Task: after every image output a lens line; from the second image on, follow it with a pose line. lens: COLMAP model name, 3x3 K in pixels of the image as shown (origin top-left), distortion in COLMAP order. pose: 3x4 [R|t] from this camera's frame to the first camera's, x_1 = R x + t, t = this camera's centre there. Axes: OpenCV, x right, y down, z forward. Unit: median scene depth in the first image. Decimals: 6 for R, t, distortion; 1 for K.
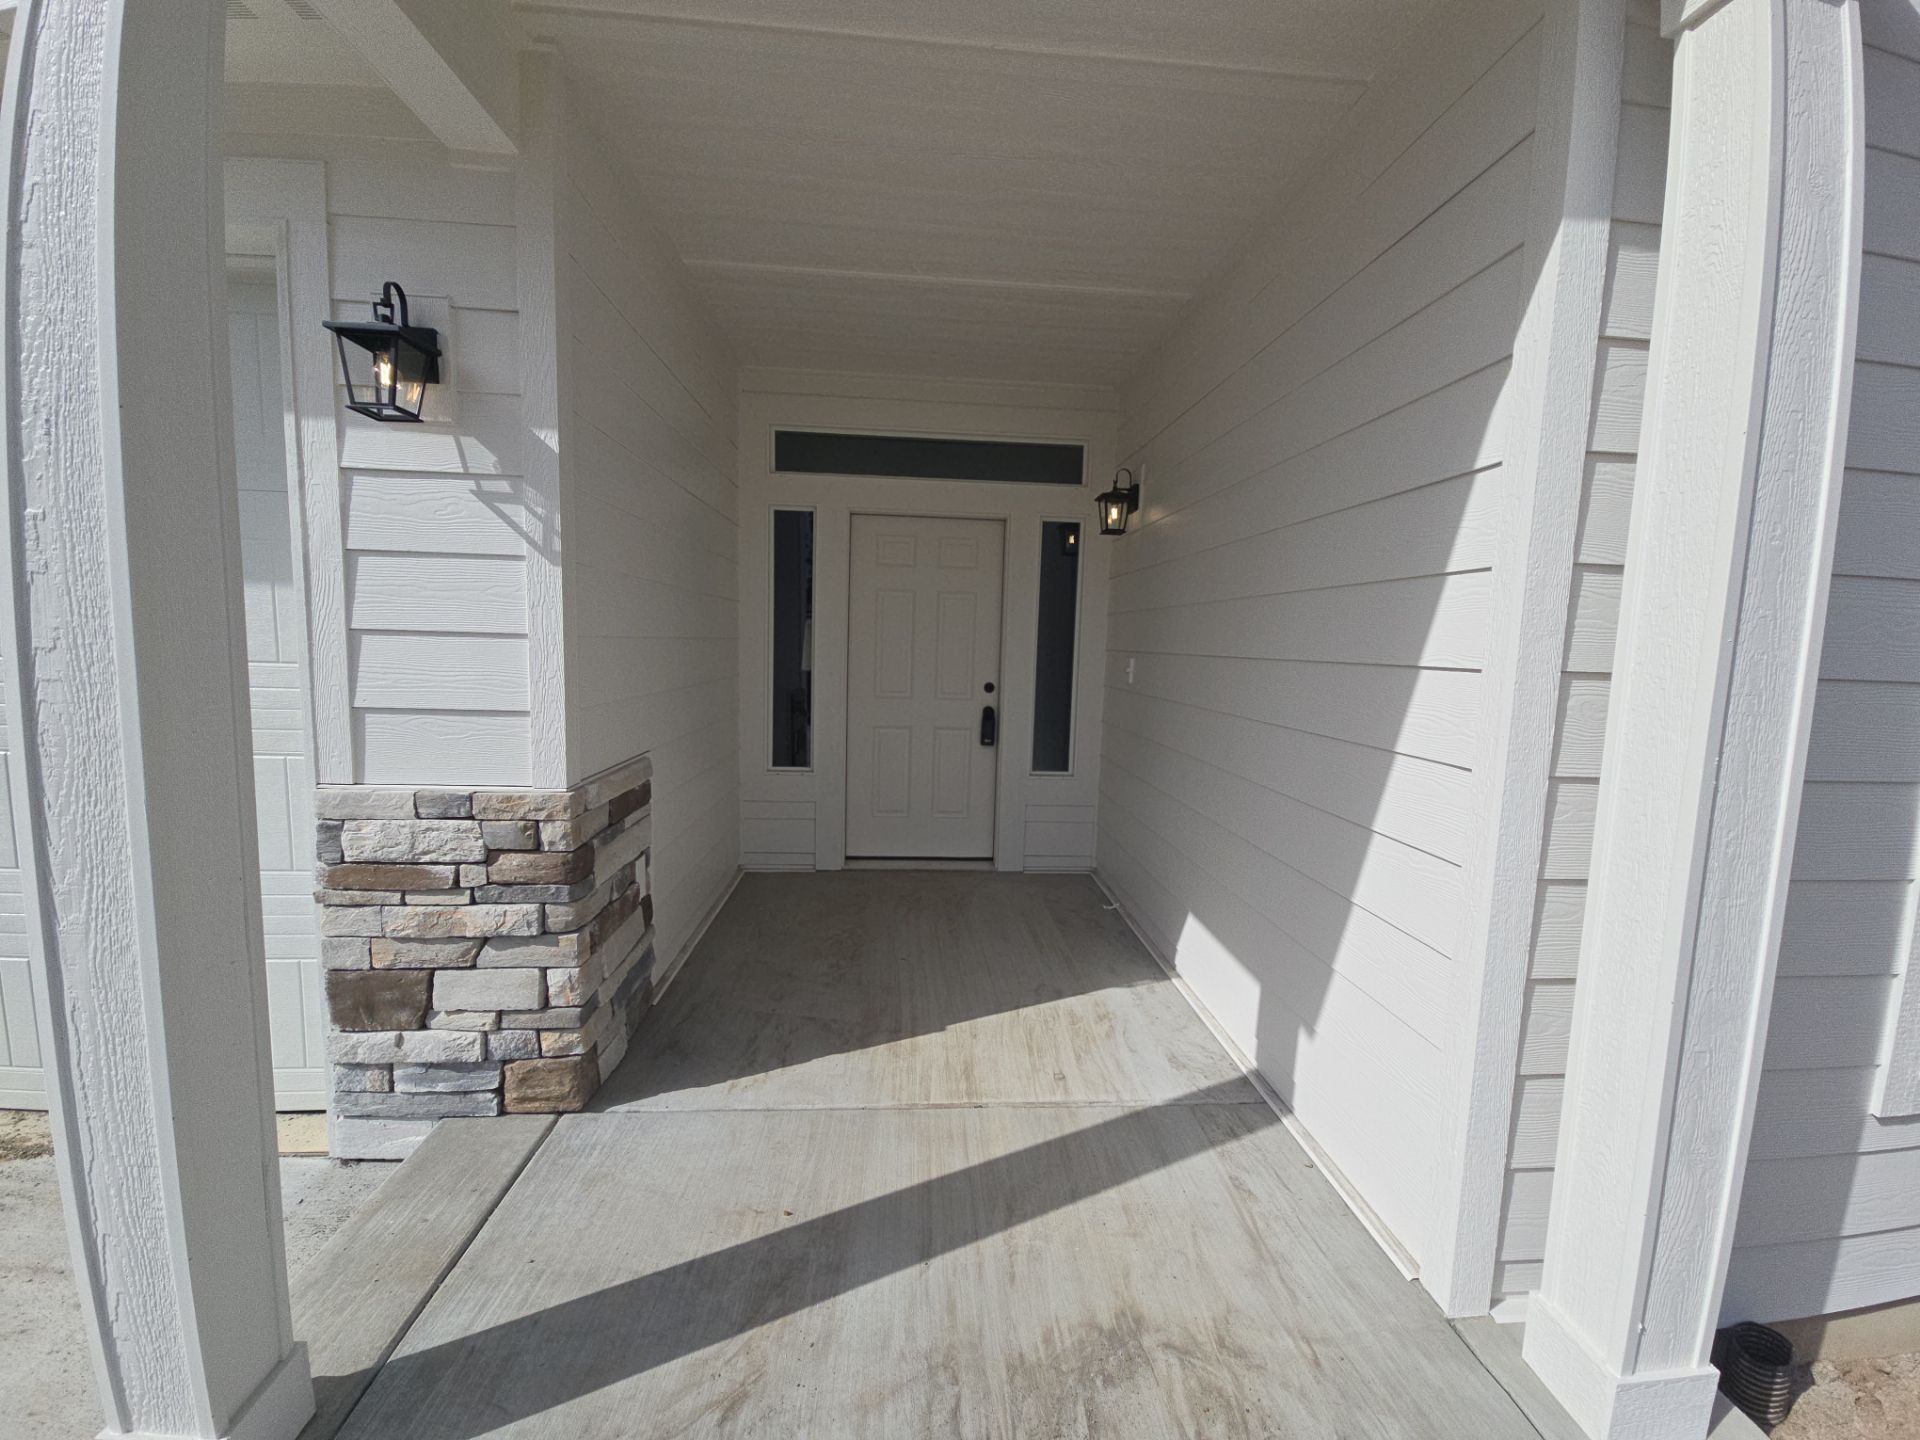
lens RADIAL K [[783.7, 0, 966.0], [0, 783.7, 727.4], [0, 0, 1]] dist [0.001781, -0.007403]
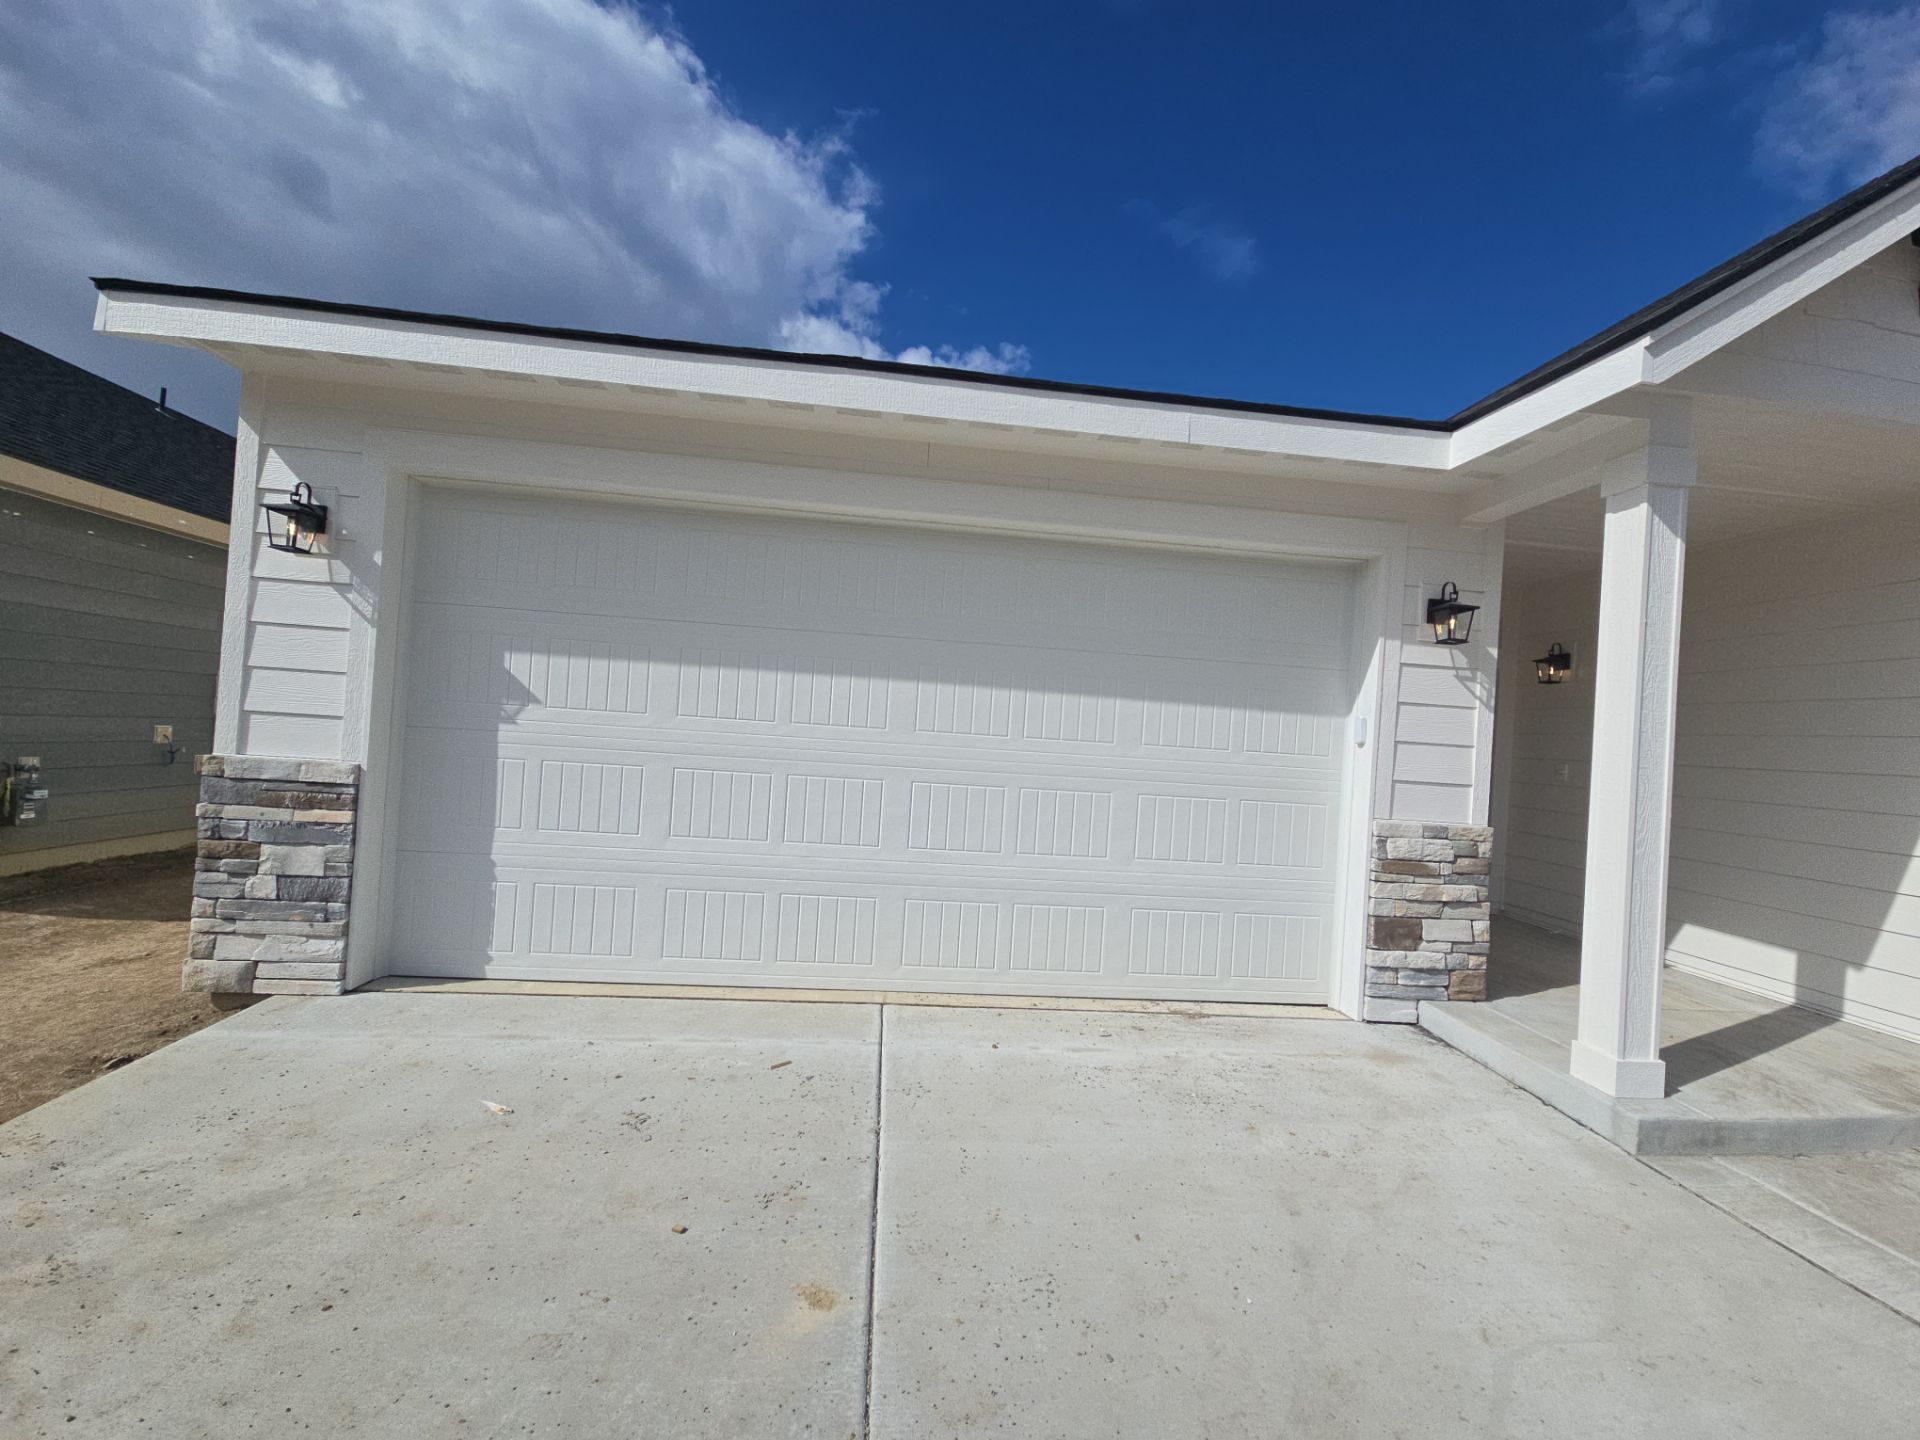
lens RADIAL K [[783.7, 0, 966.0], [0, 783.7, 727.4], [0, 0, 1]] dist [0.001781, -0.007403]
pose [[0.999312, 0.037086, -0.000267, -1.825612], [-0.036867, 0.992589, -0.115789, 0.109598], [-0.004030, 0.115719, 0.993274, -0.961173]]
